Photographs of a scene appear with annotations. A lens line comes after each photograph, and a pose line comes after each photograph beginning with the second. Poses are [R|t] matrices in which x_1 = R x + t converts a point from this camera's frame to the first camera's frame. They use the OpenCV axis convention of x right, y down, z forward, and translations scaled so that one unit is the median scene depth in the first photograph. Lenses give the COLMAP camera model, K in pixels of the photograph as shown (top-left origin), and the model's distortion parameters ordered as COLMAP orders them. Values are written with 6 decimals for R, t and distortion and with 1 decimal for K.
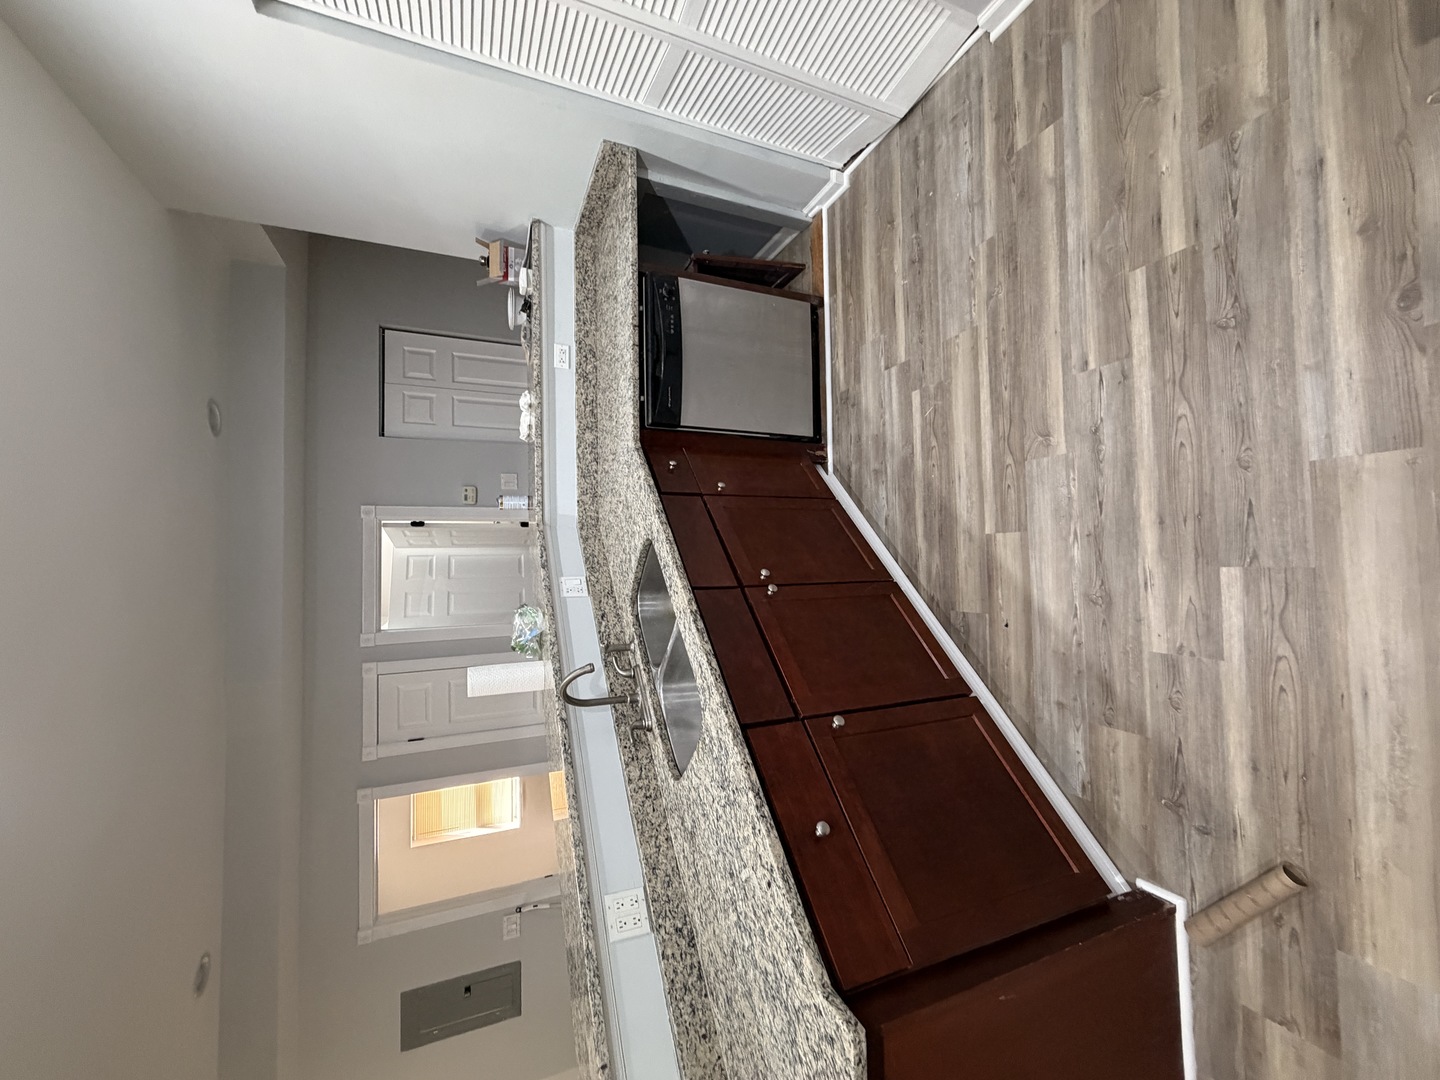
lens RADIAL K [[570.2, 0, 714.9], [0, 570.2, 538.7], [0, 0, 1]] dist [-0.001362, 0.000546]
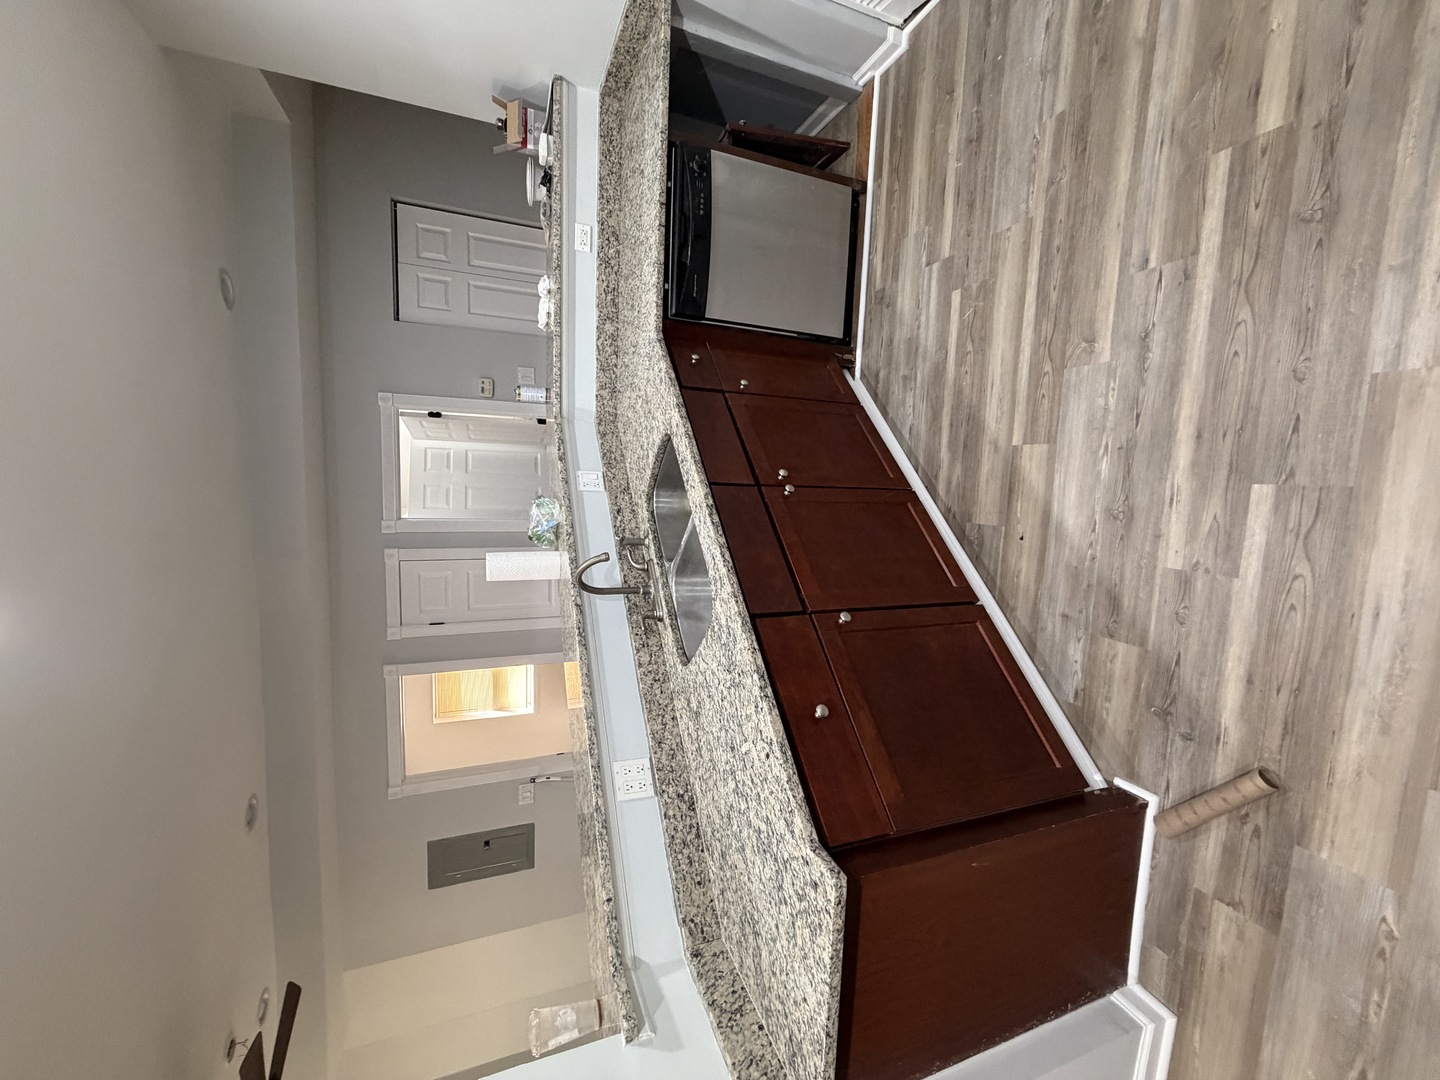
lens RADIAL K [[570.2, 0, 715.8], [0, 570.2, 538.2], [0, 0, 1]] dist [-0.001362, 0.000546]
pose [[0.998138, 0.057978, -0.018963, -0.004056], [-0.054560, 0.987551, 0.147536, 0.037683], [0.027281, -0.146227, 0.988875, -0.001190]]
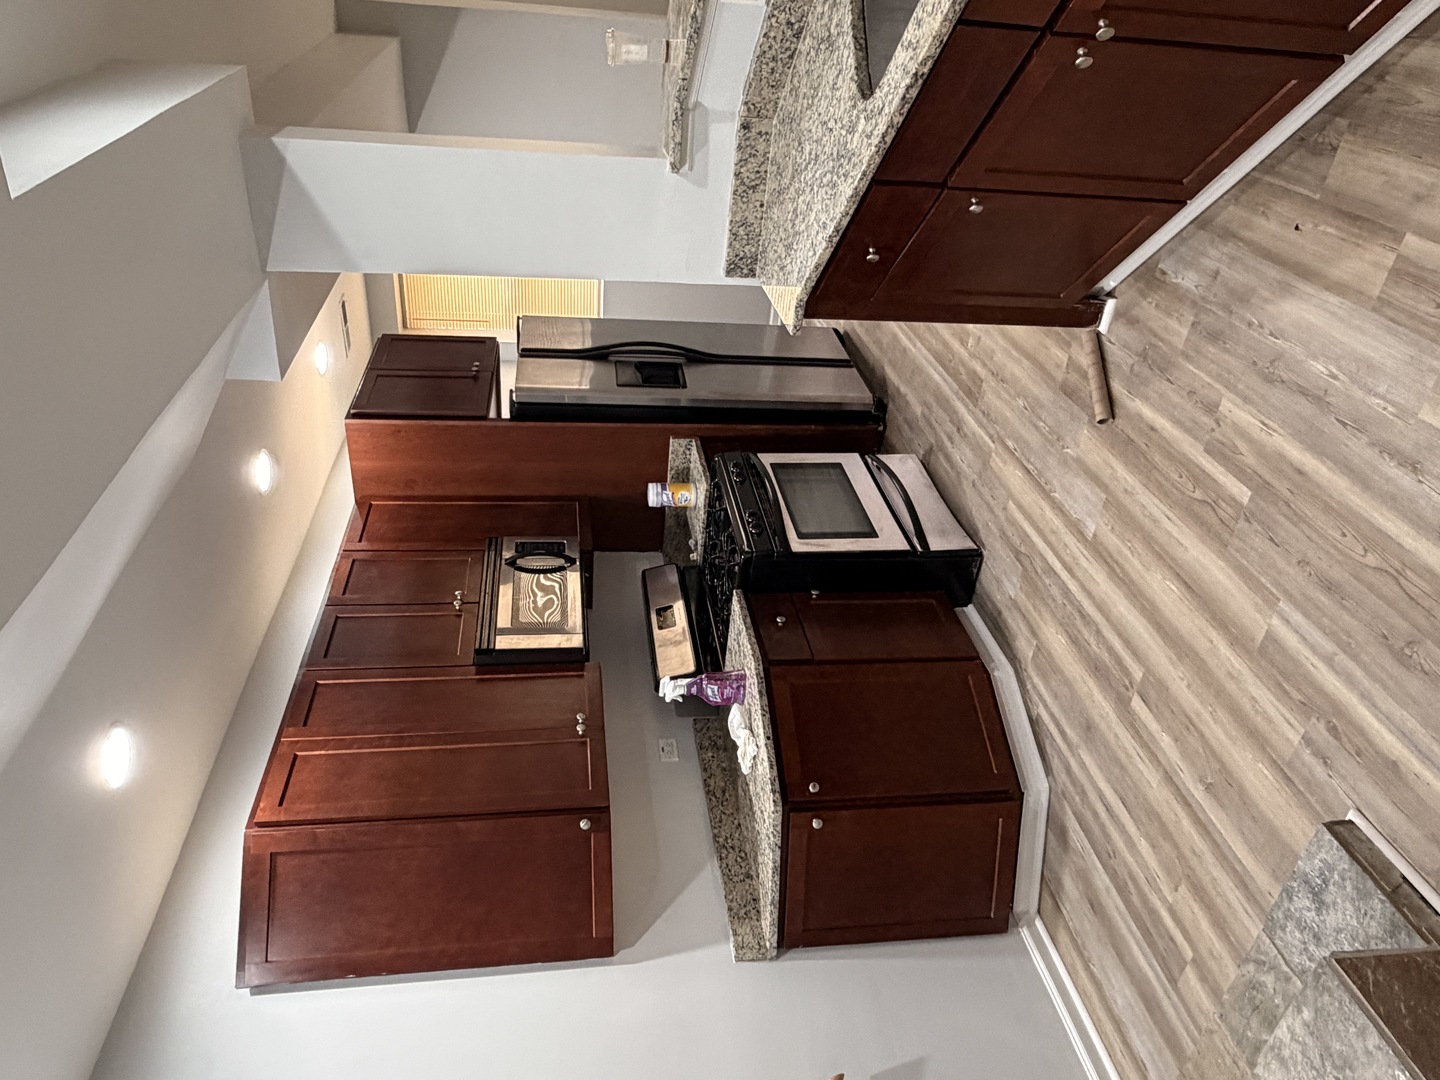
lens RADIAL K [[991.0, 0, 721.1], [0, 991.0, 538.0], [0, 0, 1]] dist [0.006377, 0.000079]
pose [[0.872433, 0.315111, 0.373584, -0.498462], [-0.141063, -0.569506, 0.809793, -1.071042], [0.467933, -0.759189, -0.452405, 1.041233]]
